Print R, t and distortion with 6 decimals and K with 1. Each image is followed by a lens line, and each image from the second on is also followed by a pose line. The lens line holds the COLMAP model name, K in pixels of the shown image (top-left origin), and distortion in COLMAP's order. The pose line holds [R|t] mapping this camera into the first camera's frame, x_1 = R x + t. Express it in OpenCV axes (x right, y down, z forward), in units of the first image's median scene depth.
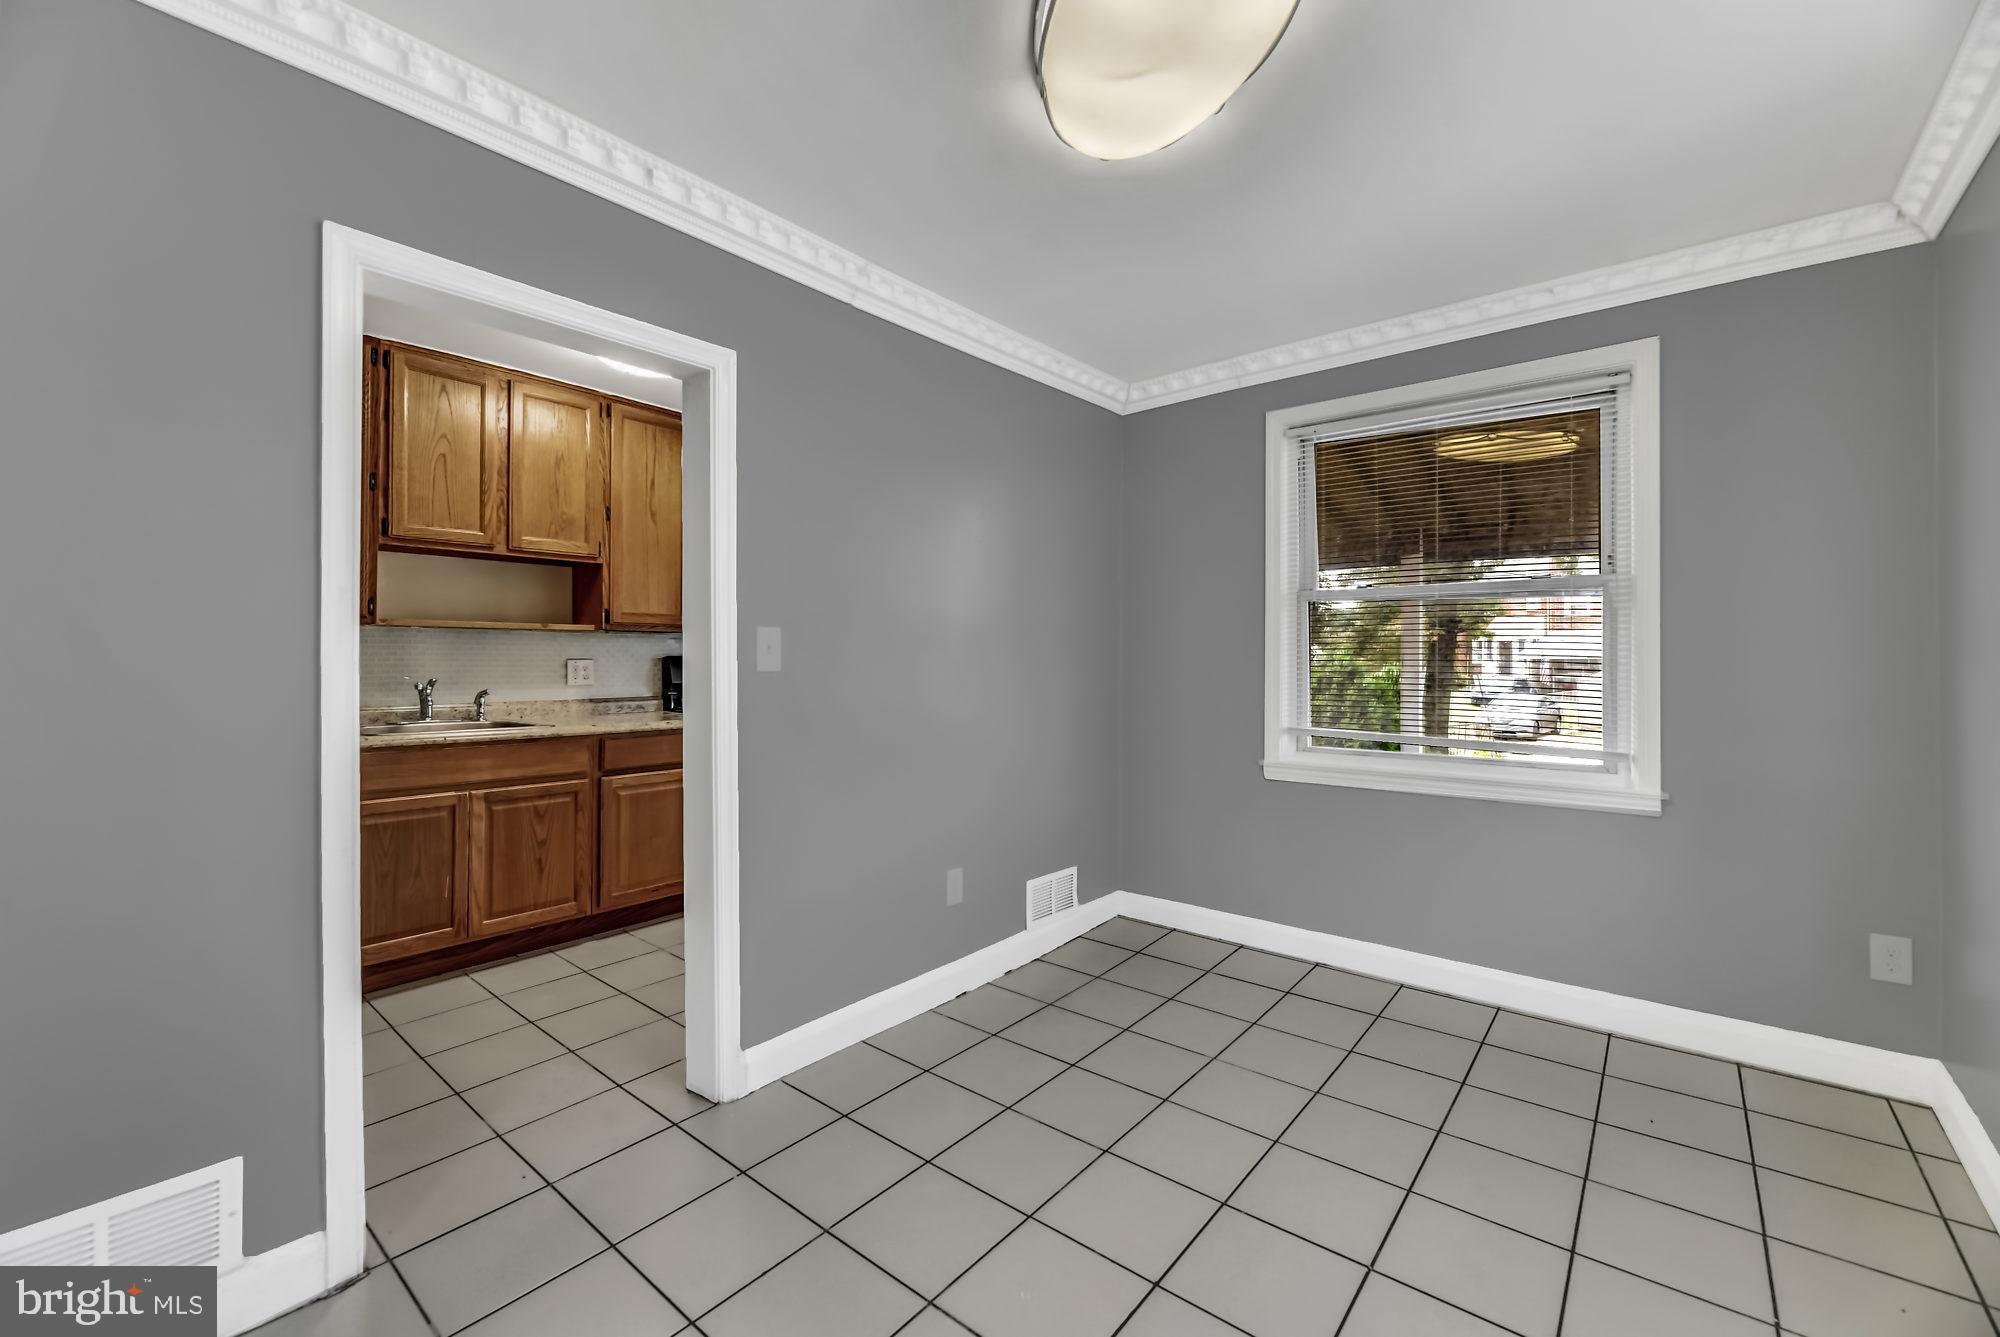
lens RADIAL K [[826.3, 0, 998.8], [0, 826.3, 652.6], [0, 0, 1]] dist [-0.002933, -0.002583]
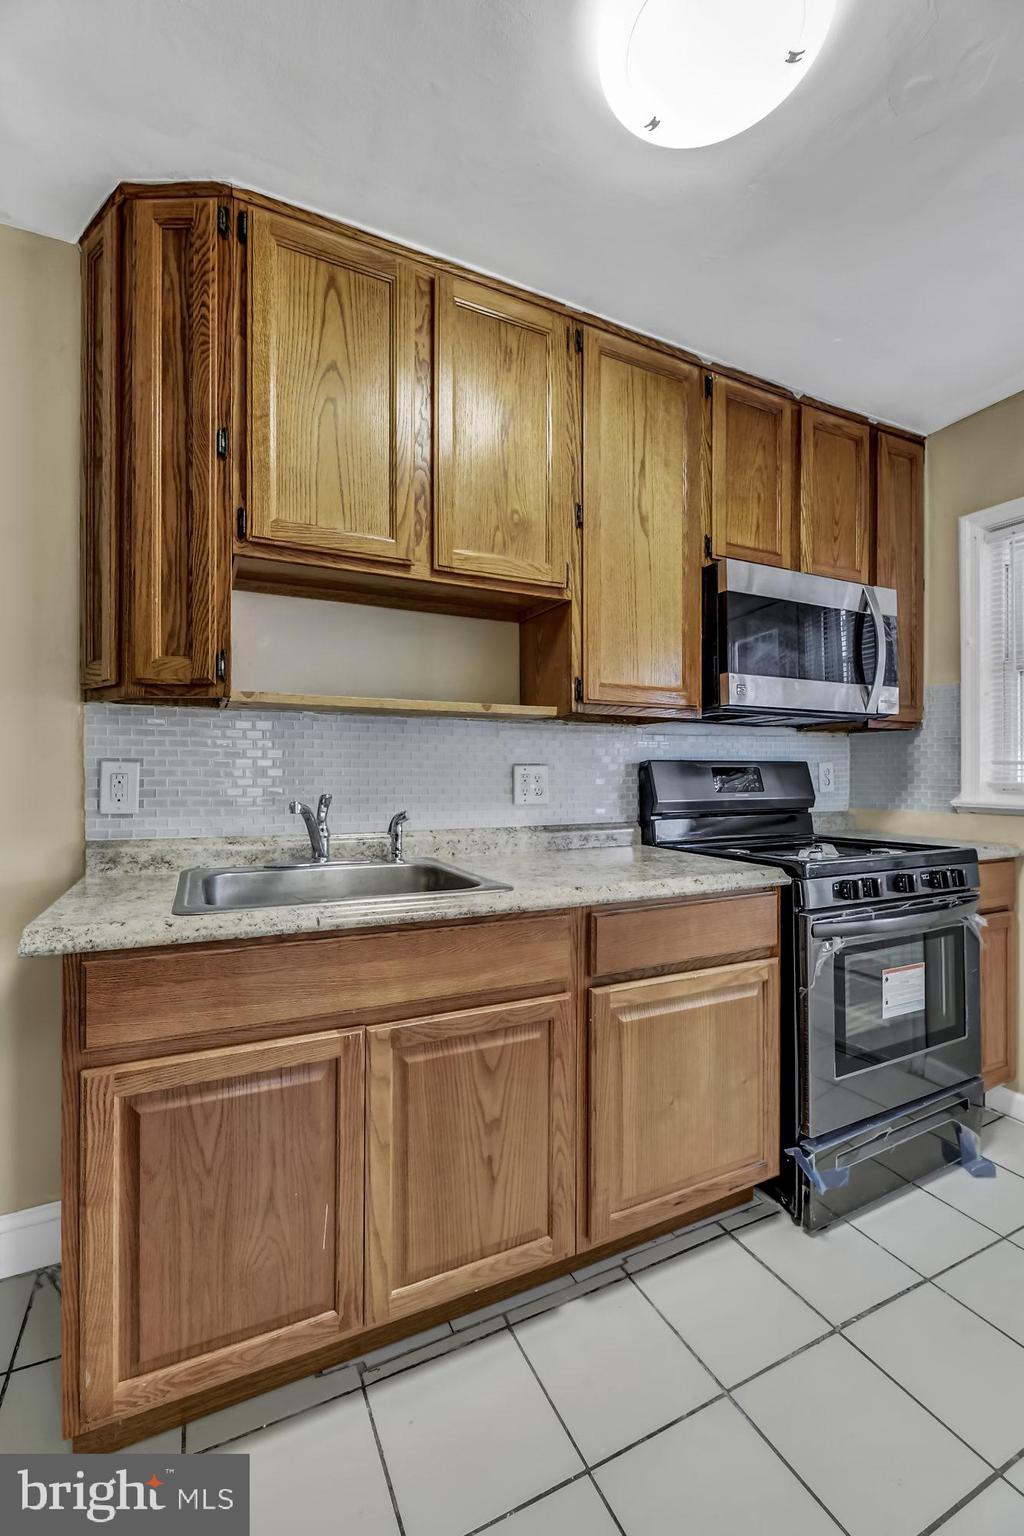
lens RADIAL K [[634.6, 0, 474.9], [0, 634.6, 769.8], [0, 0, 1]] dist [-0.002933, -0.002583]
pose [[0.886844, -0.007651, -0.462005, -0.361807], [0.006566, 0.999971, -0.003956, 0.015911], [0.462022, 0.000475, 0.886869, 0.615520]]
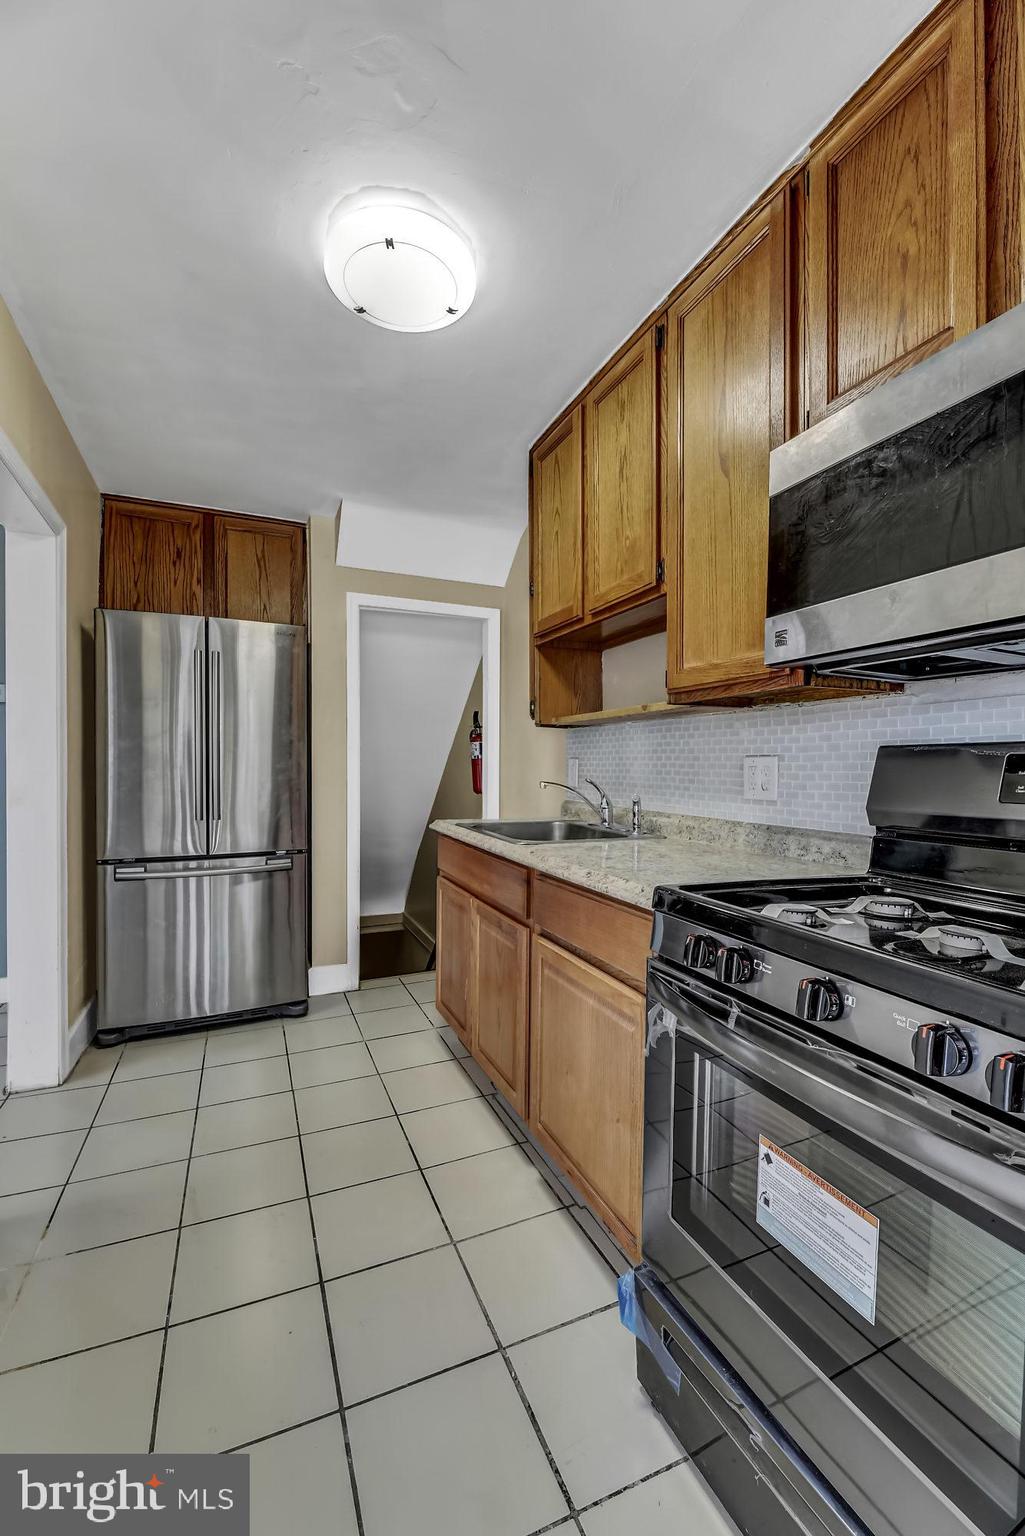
lens RADIAL K [[634.6, 0, 547.8], [0, 634.6, 771.4], [0, 0, 1]] dist [-0.002933, -0.002583]
pose [[-0.460853, -0.006153, -0.887455, -0.041331], [0.000279, 0.999975, -0.007078, 0.025443], [0.887476, -0.003510, -0.460840, 1.235079]]
